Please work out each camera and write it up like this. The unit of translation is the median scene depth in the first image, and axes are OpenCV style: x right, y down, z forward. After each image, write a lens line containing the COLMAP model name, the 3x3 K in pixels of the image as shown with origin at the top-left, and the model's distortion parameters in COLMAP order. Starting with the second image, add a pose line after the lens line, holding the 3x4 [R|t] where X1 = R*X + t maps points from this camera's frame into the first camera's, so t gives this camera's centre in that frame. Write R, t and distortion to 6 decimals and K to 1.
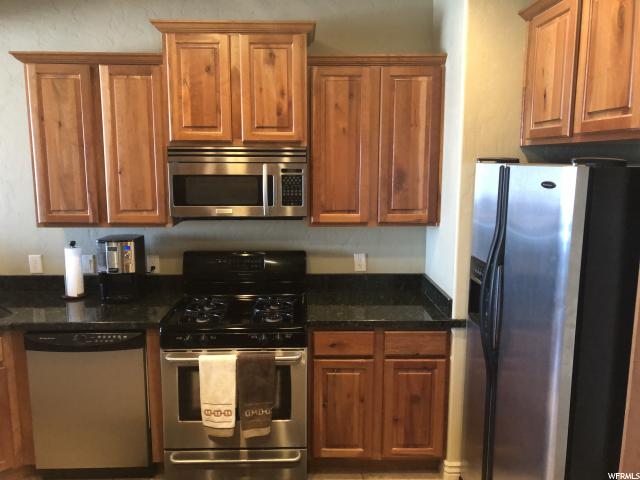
lens RADIAL K [[525.2, 0, 315.6], [0, 525.2, 230.0], [0, 0, 1]] dist [0.022381, -0.014064]
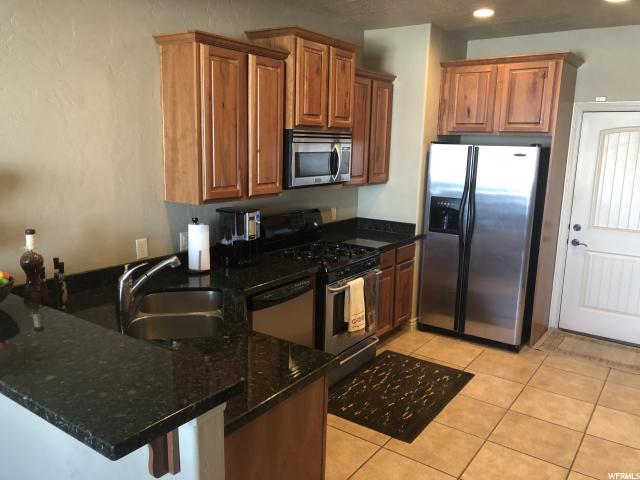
lens RADIAL K [[525.2, 0, 317.7], [0, 525.2, 241.7], [0, 0, 1]] dist [0.022381, -0.014064]
pose [[0.600975, -0.141119, 0.786711, -1.257195], [0.086980, 0.989991, 0.111139, -0.029383], [-0.794521, 0.001636, 0.607234, 0.204573]]
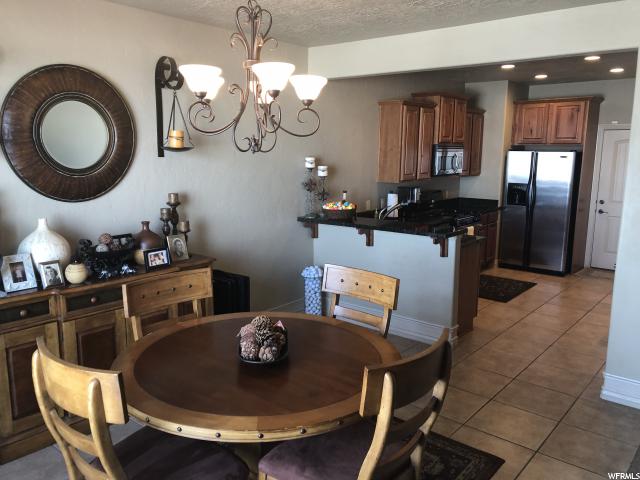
lens RADIAL K [[525.2, 0, 317.6], [0, 525.2, 239.2], [0, 0, 1]] dist [0.022381, -0.014064]
pose [[0.662775, -0.125211, 0.738276, -2.402934], [0.094994, 0.992015, 0.082965, 0.012790], [-0.742769, 0.015145, 0.669376, -0.155407]]
